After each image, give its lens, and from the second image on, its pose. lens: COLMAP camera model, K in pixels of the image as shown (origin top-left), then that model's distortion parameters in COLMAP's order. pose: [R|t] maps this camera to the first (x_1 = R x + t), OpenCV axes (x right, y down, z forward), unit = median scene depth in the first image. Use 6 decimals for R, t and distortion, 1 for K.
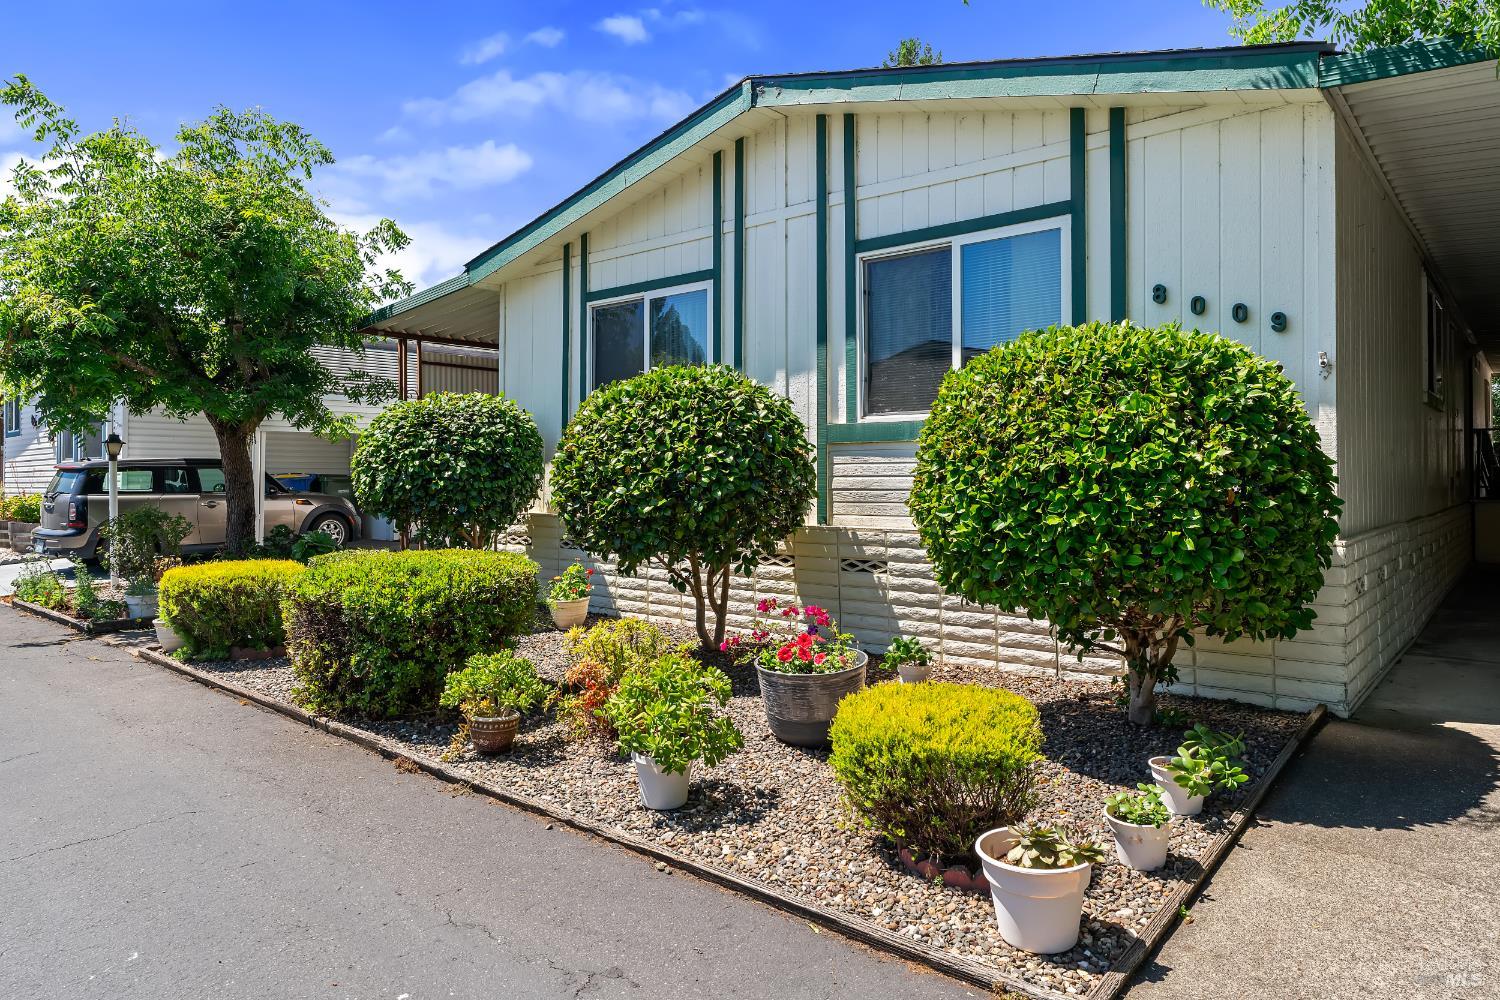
lens RADIAL K [[938.2, 0, 751.9], [0, 938.2, 463.4], [0, 0, 1]] dist [-0.006356, 0.003900]
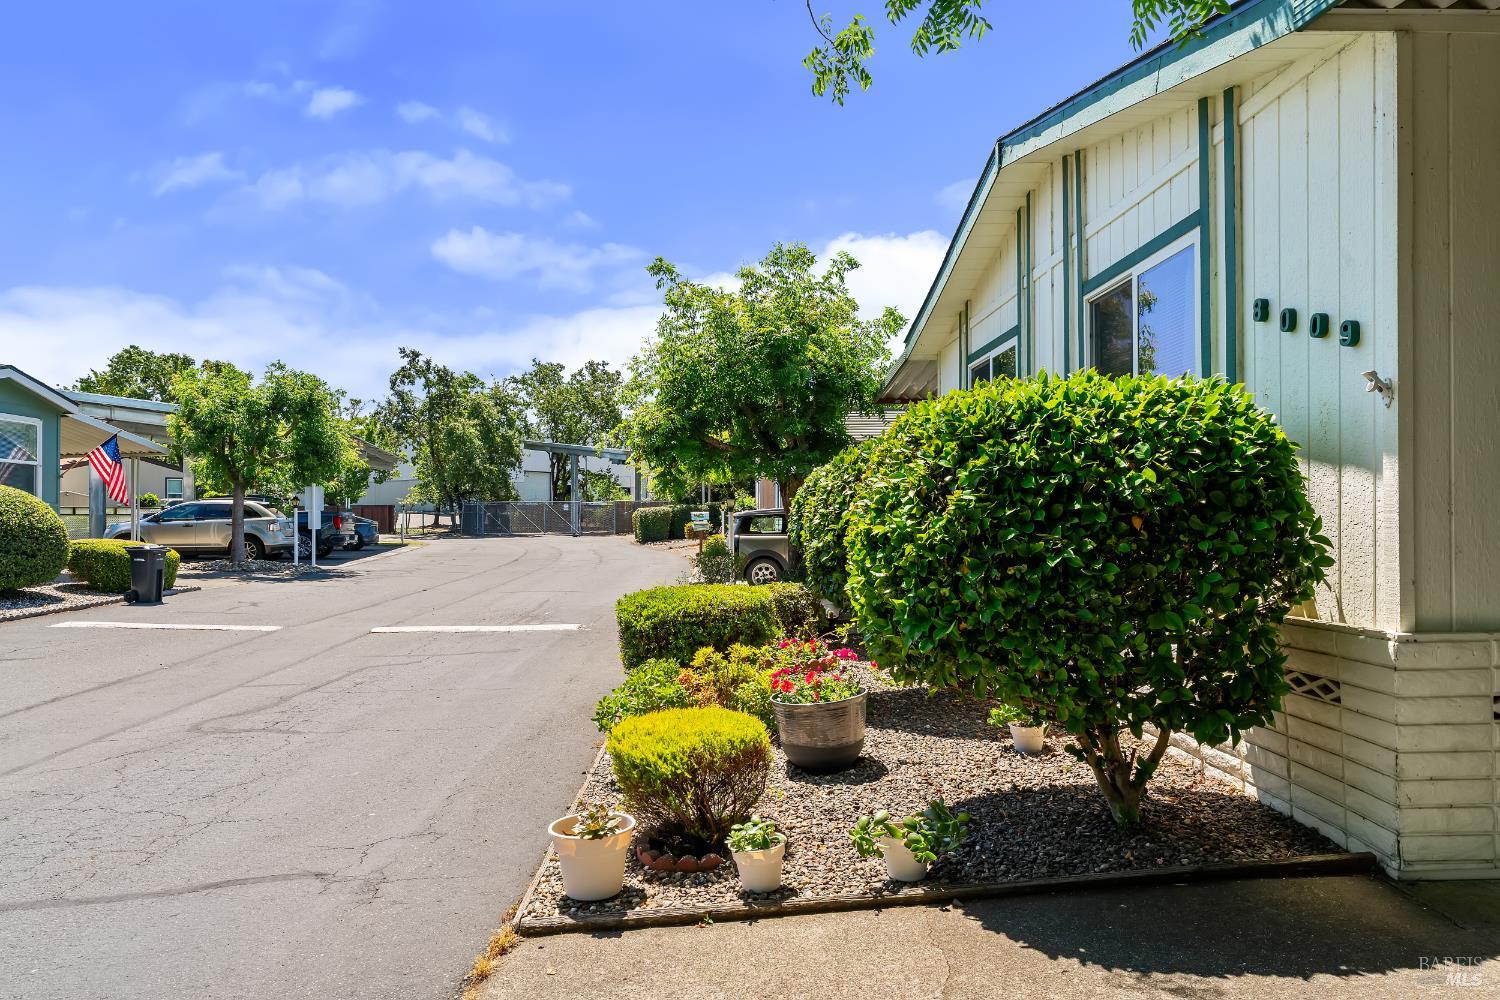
lens RADIAL K [[938.2, 0, 749.1], [0, 938.2, 508.5], [0, 0, 1]] dist [-0.006356, 0.003900]
pose [[0.680297, -0.008565, -0.732887, 0.567716], [0.014718, 0.999890, 0.001977, -0.015053], [0.732789, -0.012132, 0.680348, 0.103350]]
